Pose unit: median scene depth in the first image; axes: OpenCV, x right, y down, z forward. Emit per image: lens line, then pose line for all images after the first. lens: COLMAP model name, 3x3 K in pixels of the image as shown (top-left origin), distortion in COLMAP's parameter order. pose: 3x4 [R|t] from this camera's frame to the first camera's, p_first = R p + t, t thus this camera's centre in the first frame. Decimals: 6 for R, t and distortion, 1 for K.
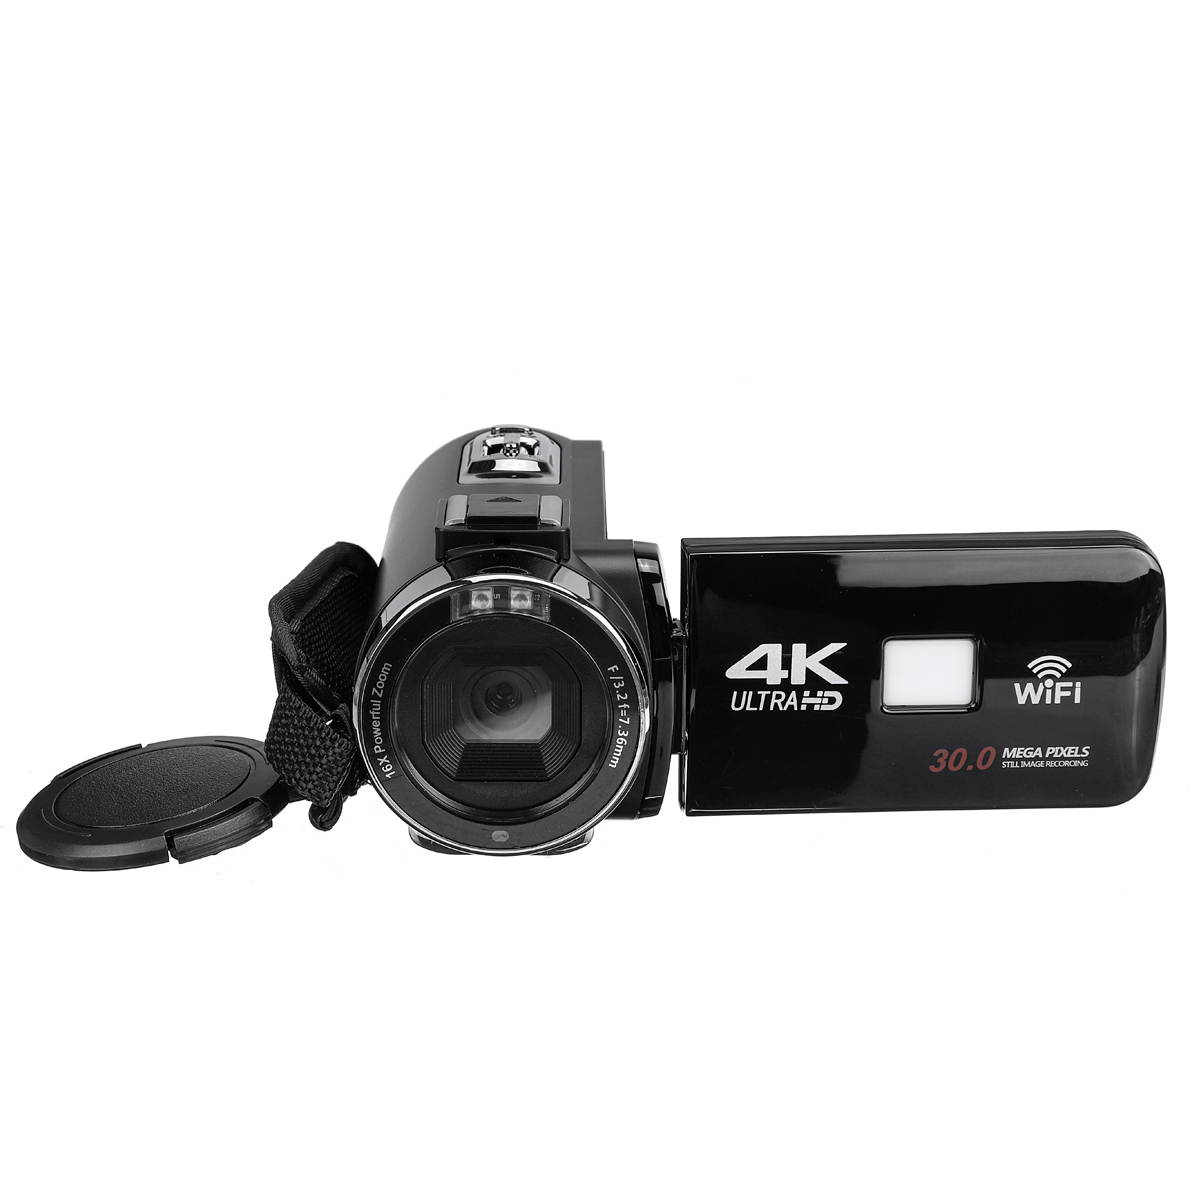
lens RADIAL K [[2814.1, 0, 618.2], [0, 2814.1, 751.1], [0, 0, 1]] dist [0.222833, 0.000000]
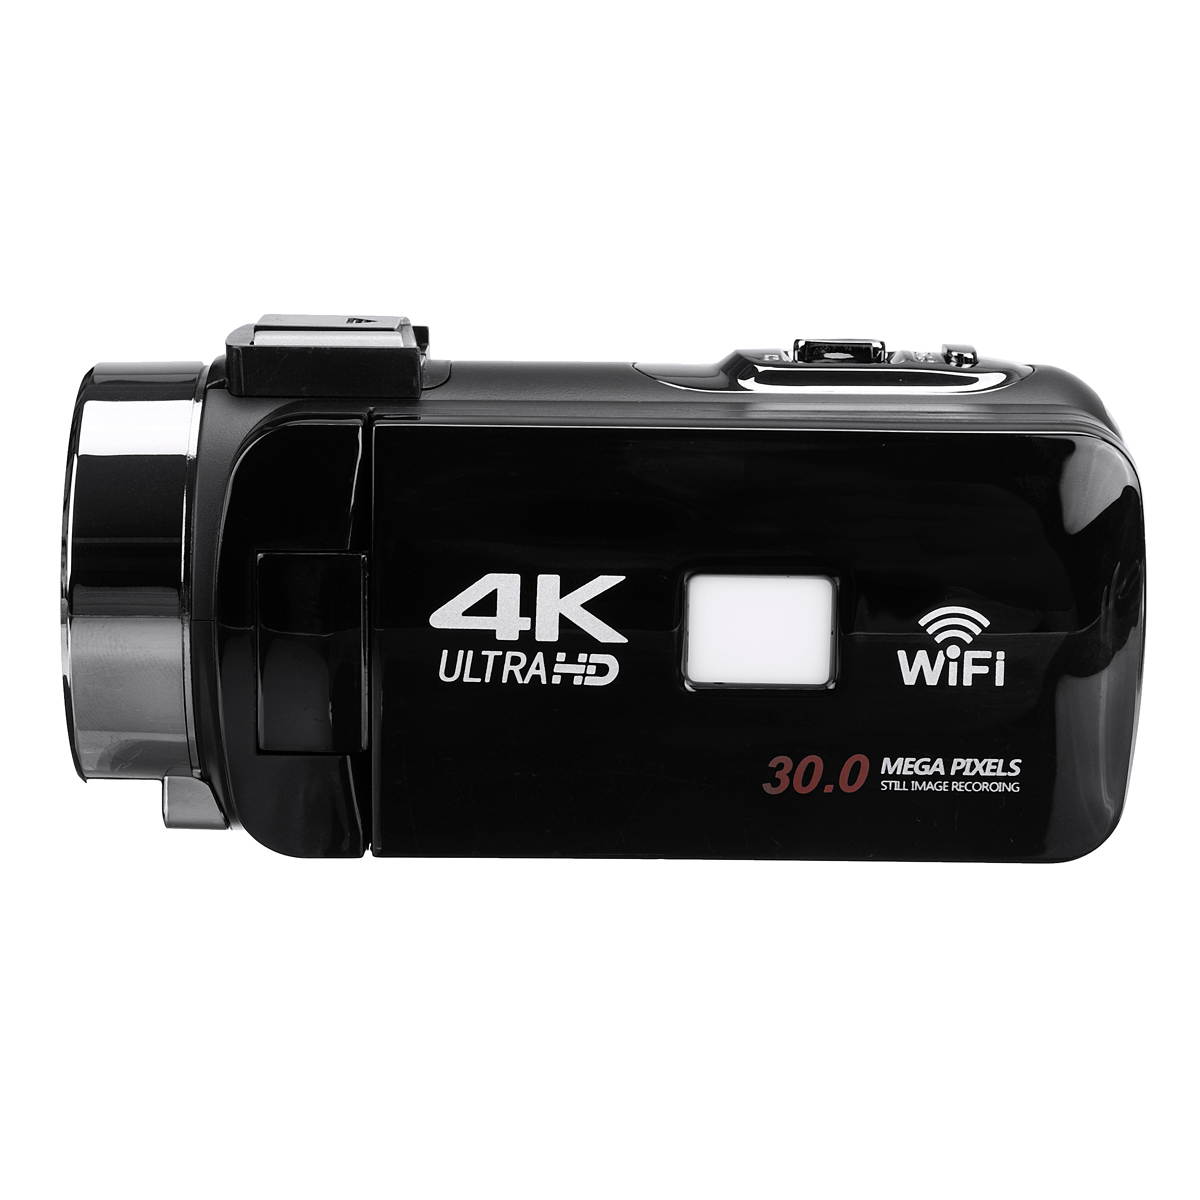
lens RADIAL K [[2814.1, 0, 603.3], [0, 2814.1, 598.9], [0, 0, 1]] dist [0.222833, 0.000000]
pose [[0.999186, 0.018947, -0.035606, 0.097357], [-0.024044, 0.988593, -0.148682, 0.058492], [0.032383, 0.149417, 0.988244, 0.383378]]
